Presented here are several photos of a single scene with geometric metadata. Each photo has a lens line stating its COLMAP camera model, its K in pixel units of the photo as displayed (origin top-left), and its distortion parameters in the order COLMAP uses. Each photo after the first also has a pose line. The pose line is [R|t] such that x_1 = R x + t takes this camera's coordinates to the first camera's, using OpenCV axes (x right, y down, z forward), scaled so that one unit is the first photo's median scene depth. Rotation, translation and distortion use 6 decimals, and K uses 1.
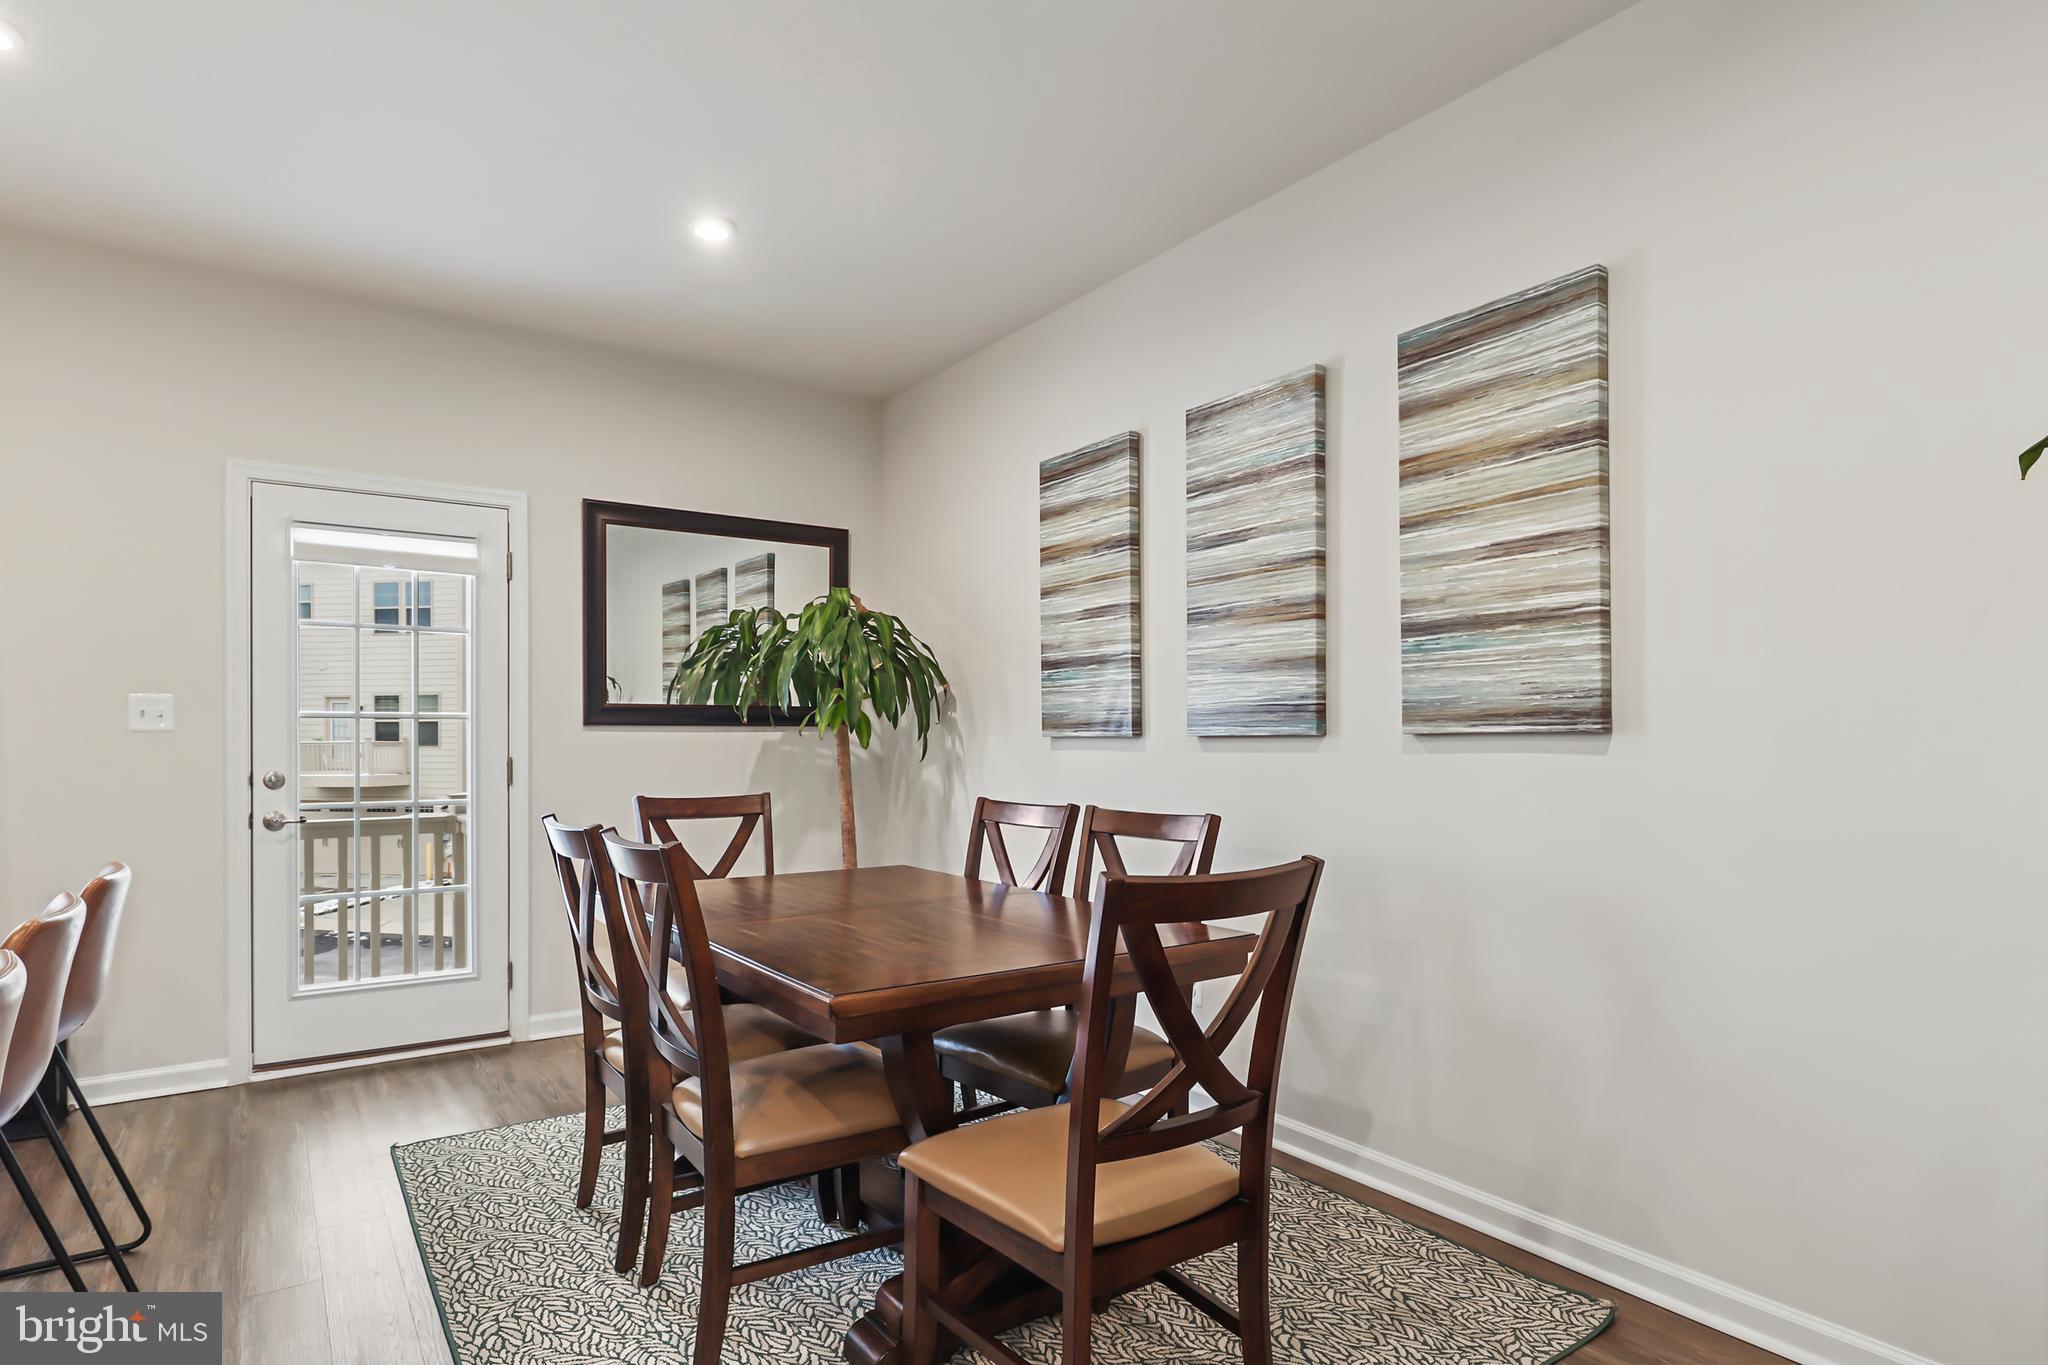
lens RADIAL K [[1107.0, 0, 1023.6], [0, 1107.0, 745.2], [0, 0, 1]] dist [0.001238, 0.000191]
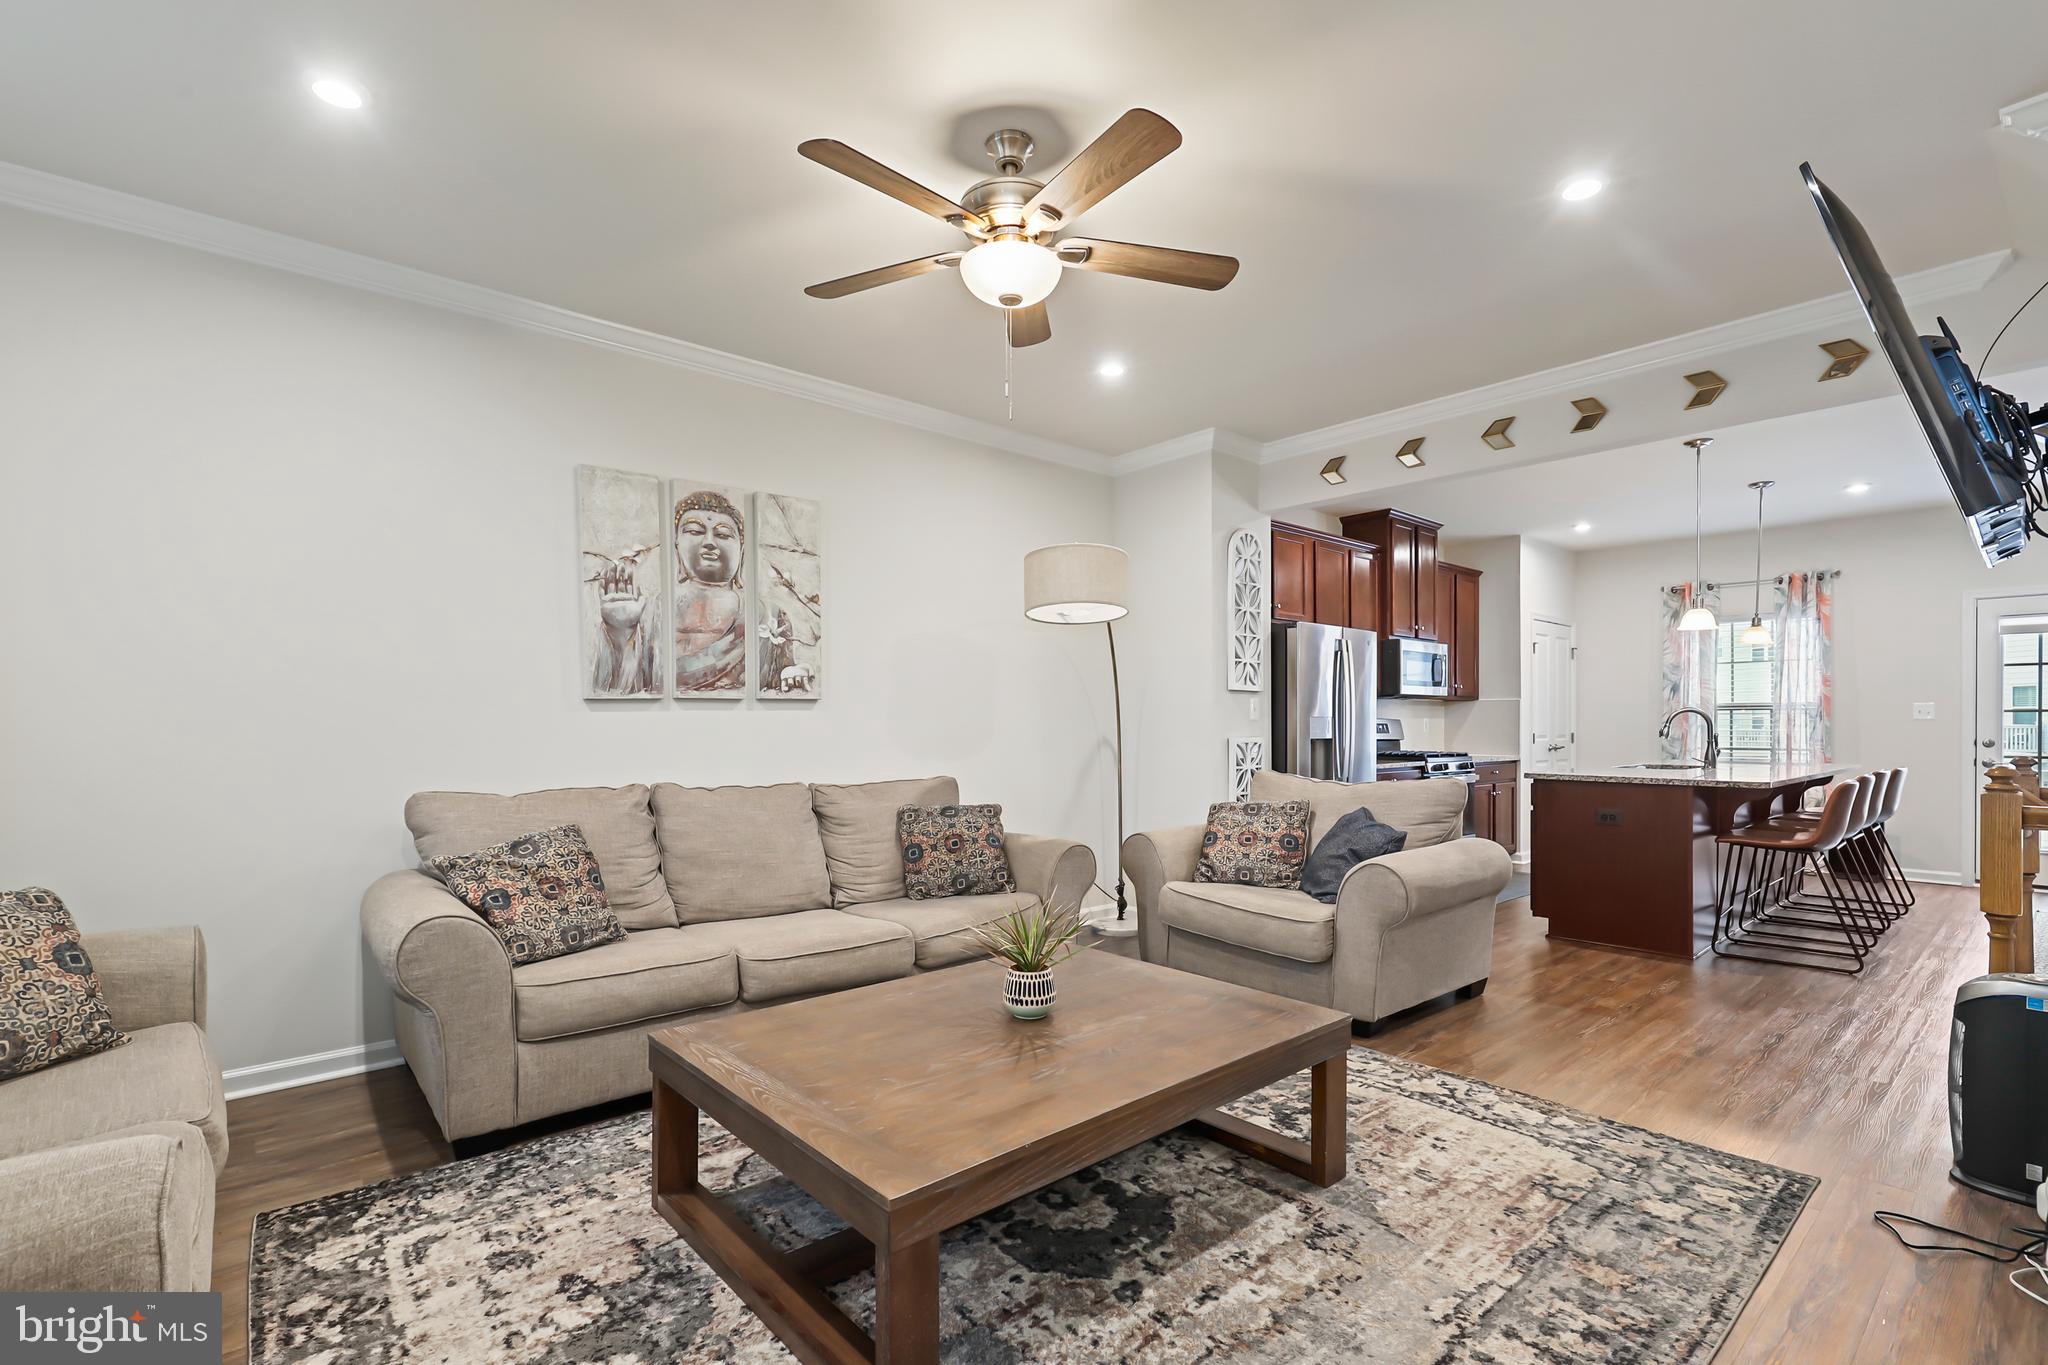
lens RADIAL K [[940.3, 0, 1017.7], [0, 940.3, 724.6], [0, 0, 1]] dist [-0.001726, -0.000013]
pose [[0.111466, 0.000560, -0.993768, 0.990894], [-0.004909, 0.999988, 0.000013, 0.007968], [0.993756, 0.004876, 0.111467, -1.142709]]
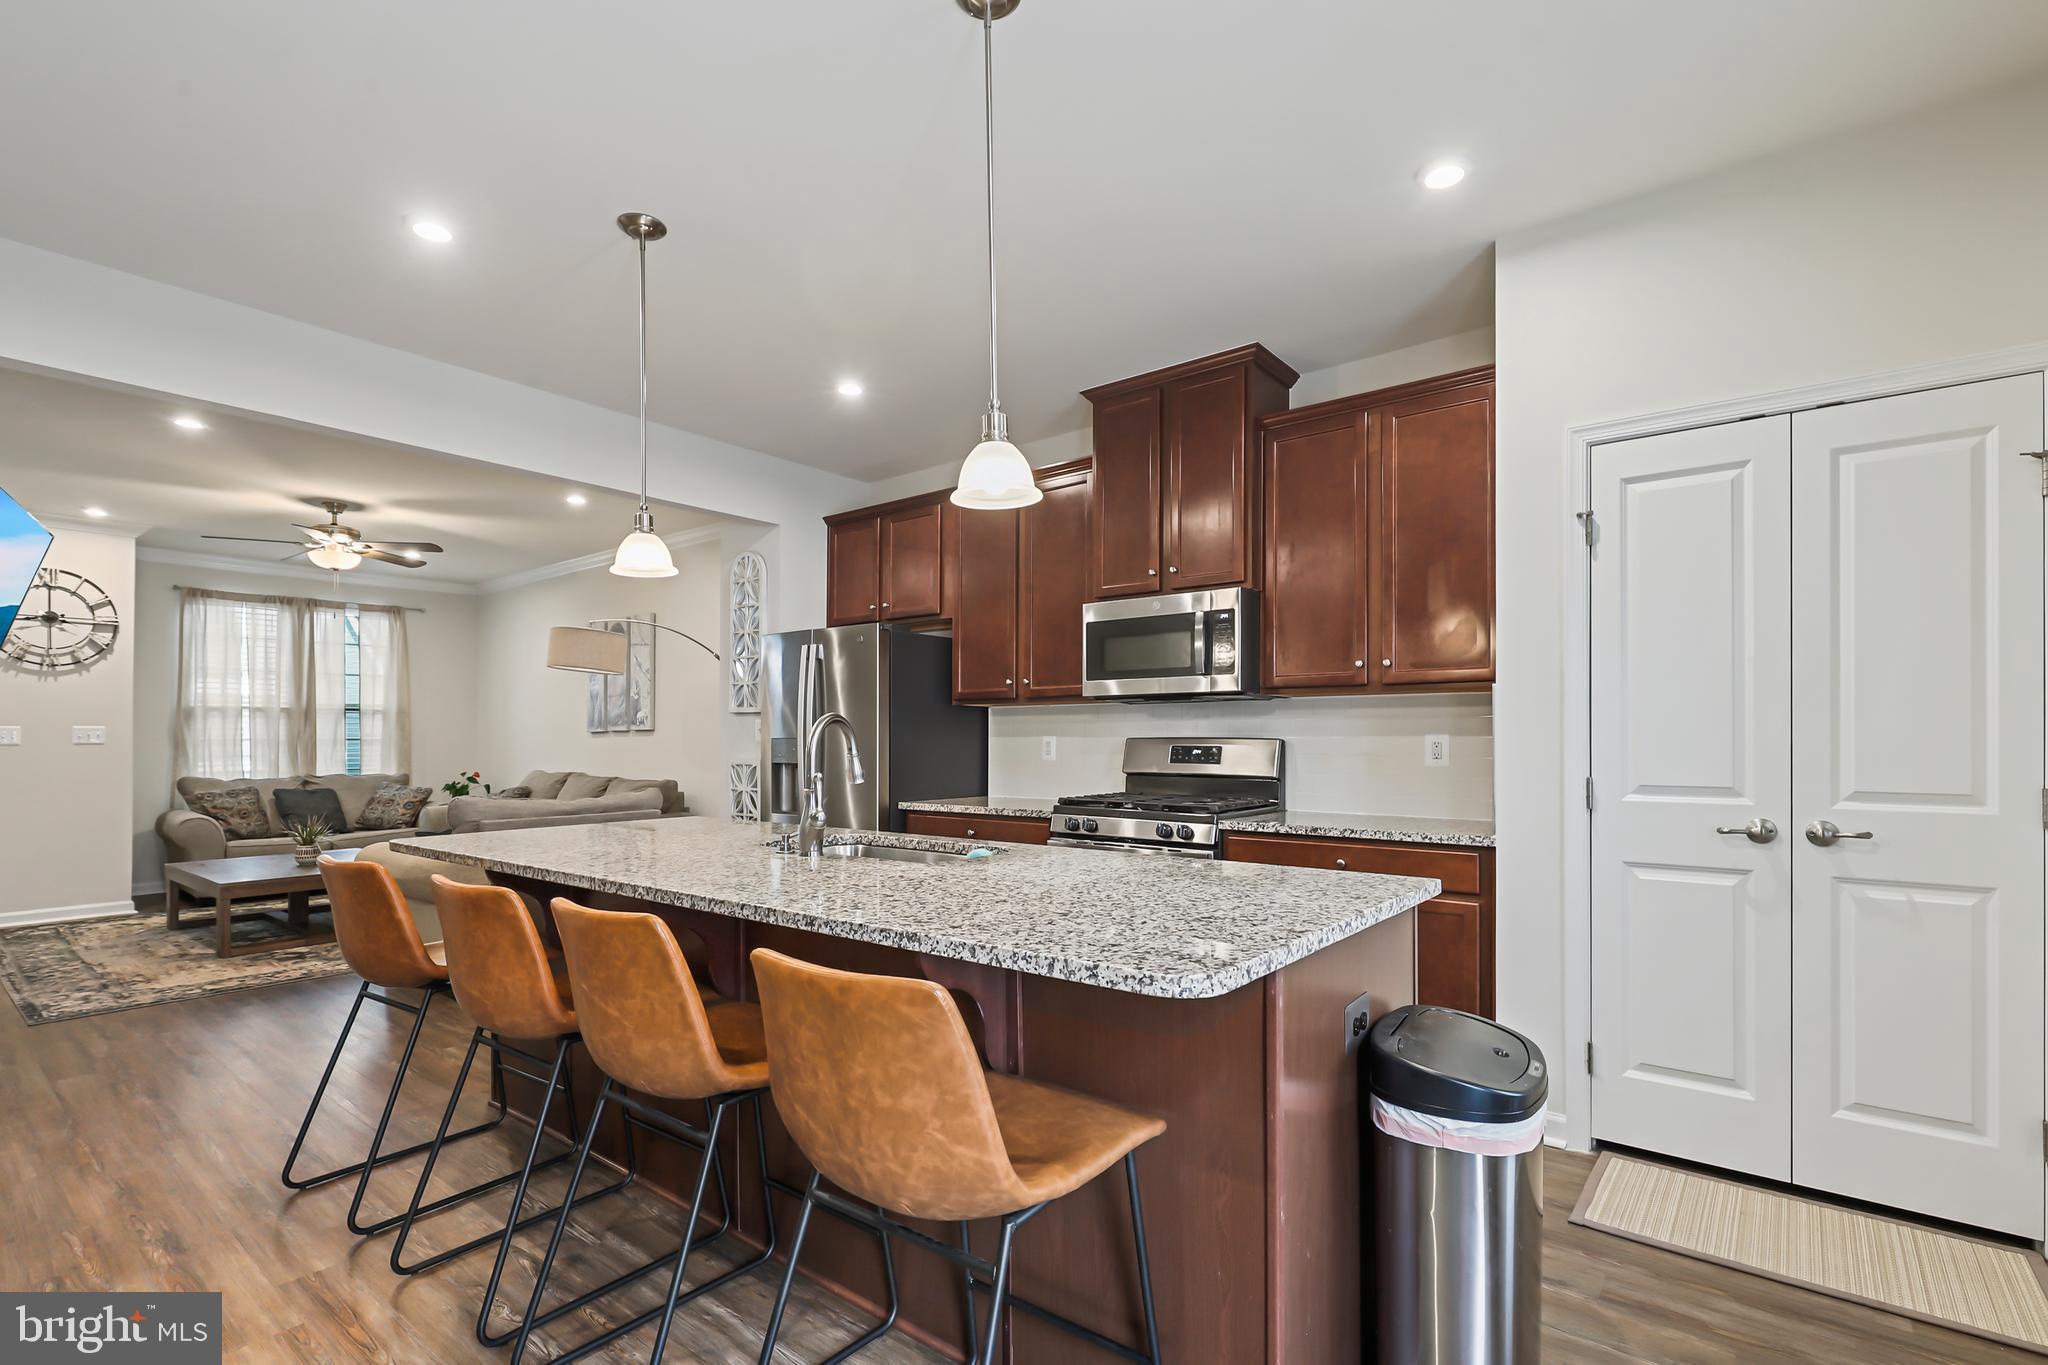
lens RADIAL K [[943.4, 0, 1028.0], [0, 943.4, 725.6], [0, 0, 1]] dist [0.000537, -0.000249]
pose [[-0.958751, -0.001929, -0.284242, -0.561396], [0.000424, 0.999966, -0.008217, -0.016515], [0.284248, -0.007998, -0.958717, 1.103621]]
